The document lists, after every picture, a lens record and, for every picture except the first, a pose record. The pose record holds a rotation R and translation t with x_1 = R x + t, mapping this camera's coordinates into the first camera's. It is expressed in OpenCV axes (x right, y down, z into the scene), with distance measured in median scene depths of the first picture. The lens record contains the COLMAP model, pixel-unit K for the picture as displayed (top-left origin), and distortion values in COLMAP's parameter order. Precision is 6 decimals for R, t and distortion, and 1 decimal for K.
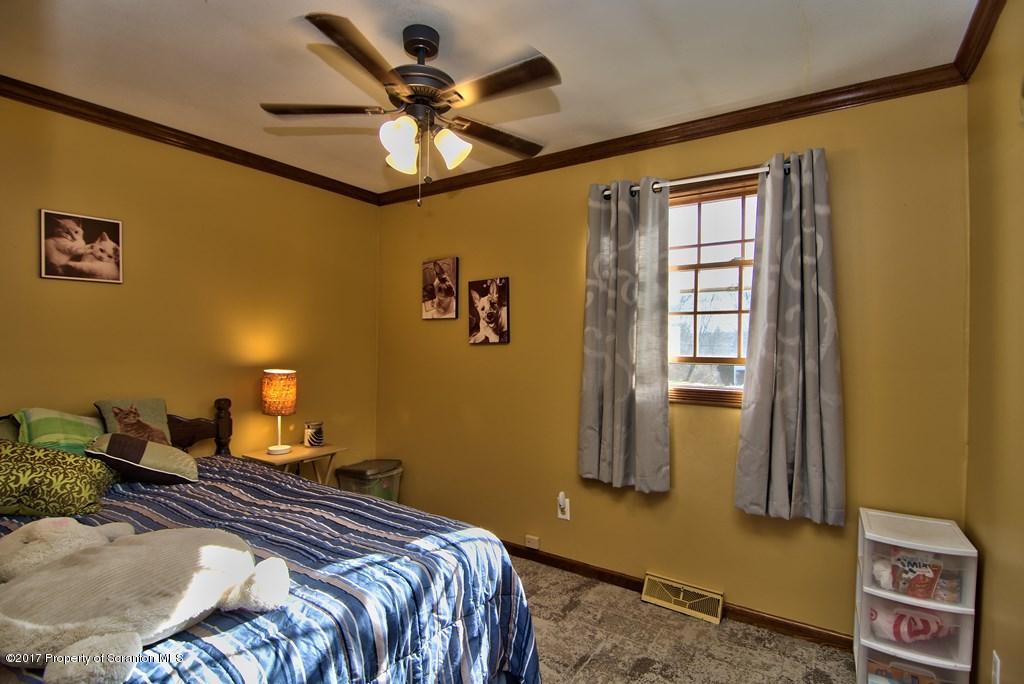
lens RADIAL K [[489.7, 0, 516.7], [0, 489.7, 343.5], [0, 0, 1]] dist [-0.007252, -0.010094]
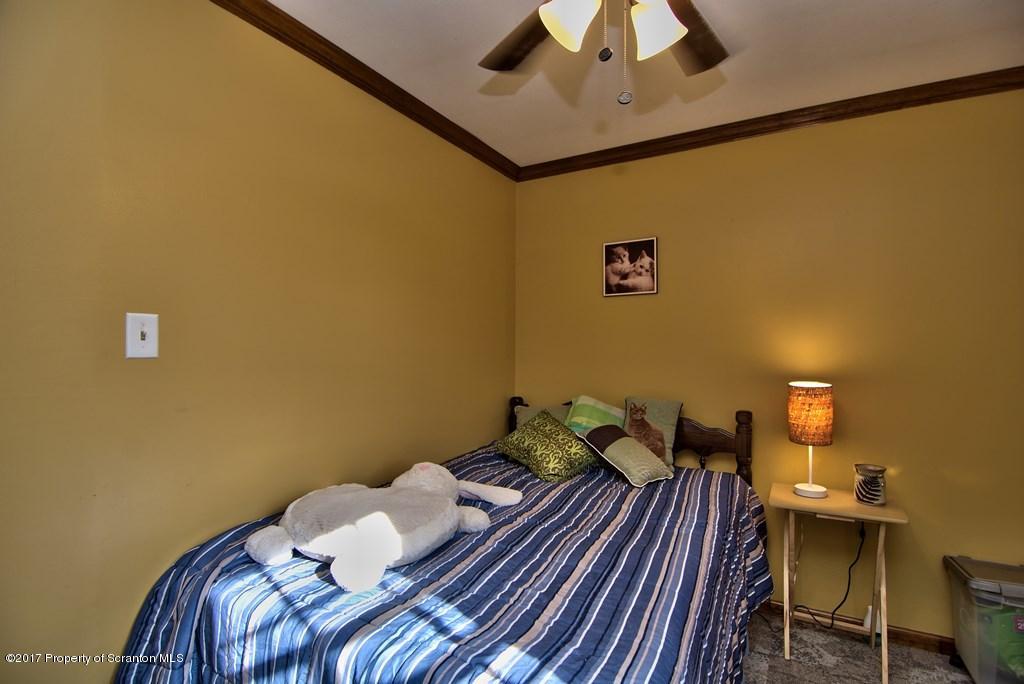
lens RADIAL K [[489.7, 0, 516.7], [0, 489.7, 343.5], [0, 0, 1]] dist [-0.007252, -0.010094]
pose [[0.056270, -0.016964, -0.998271, 0.293047], [-0.007604, 0.999819, -0.017419, 0.013716], [0.998387, 0.008571, 0.056130, 0.649986]]
